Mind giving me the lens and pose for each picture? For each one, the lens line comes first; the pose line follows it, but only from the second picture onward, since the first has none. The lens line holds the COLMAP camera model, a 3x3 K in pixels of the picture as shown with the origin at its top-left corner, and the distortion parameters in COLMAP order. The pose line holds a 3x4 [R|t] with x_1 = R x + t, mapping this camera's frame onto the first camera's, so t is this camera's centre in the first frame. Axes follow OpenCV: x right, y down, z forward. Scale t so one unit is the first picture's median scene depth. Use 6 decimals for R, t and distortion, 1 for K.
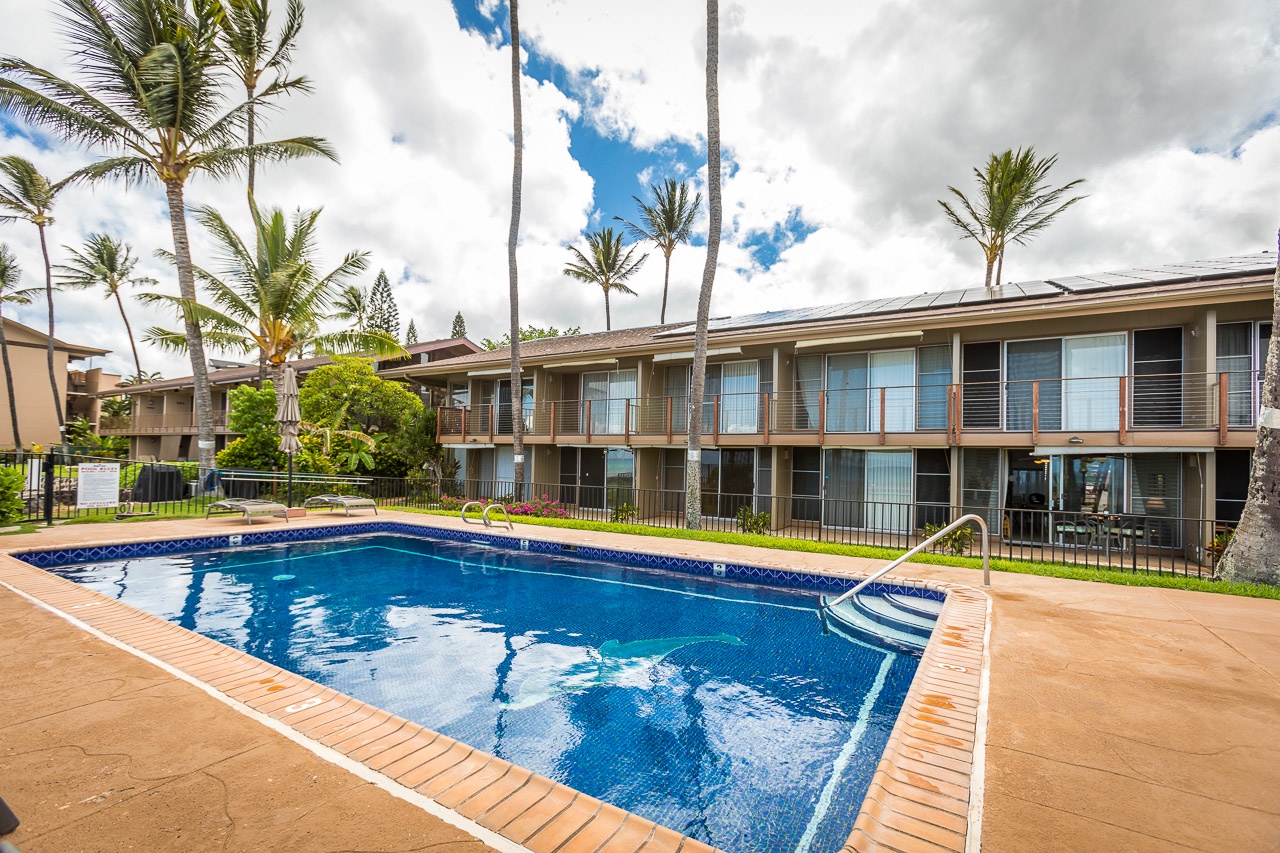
lens RADIAL K [[577.2, 0, 649.5], [0, 577.2, 436.4], [0, 0, 1]] dist [-0.005118, 0.000728]
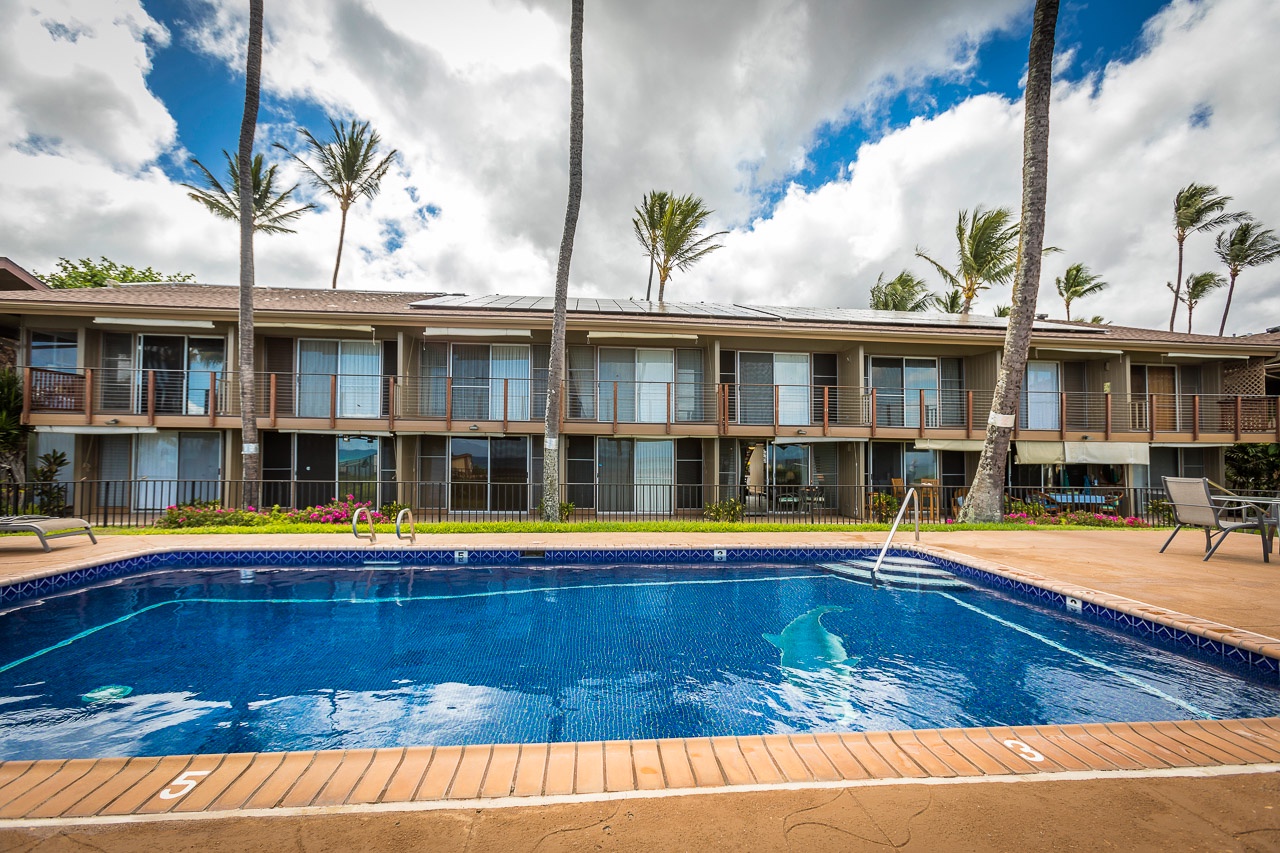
lens RADIAL K [[577.2, 0, 644.6], [0, 577.2, 427.9], [0, 0, 1]] dist [-0.005118, 0.000728]
pose [[0.795195, 0.014285, 0.606185, -0.271820], [-0.018003, 0.999838, 0.000056, 0.003199], [-0.606086, -0.010957, 0.795324, 0.121003]]
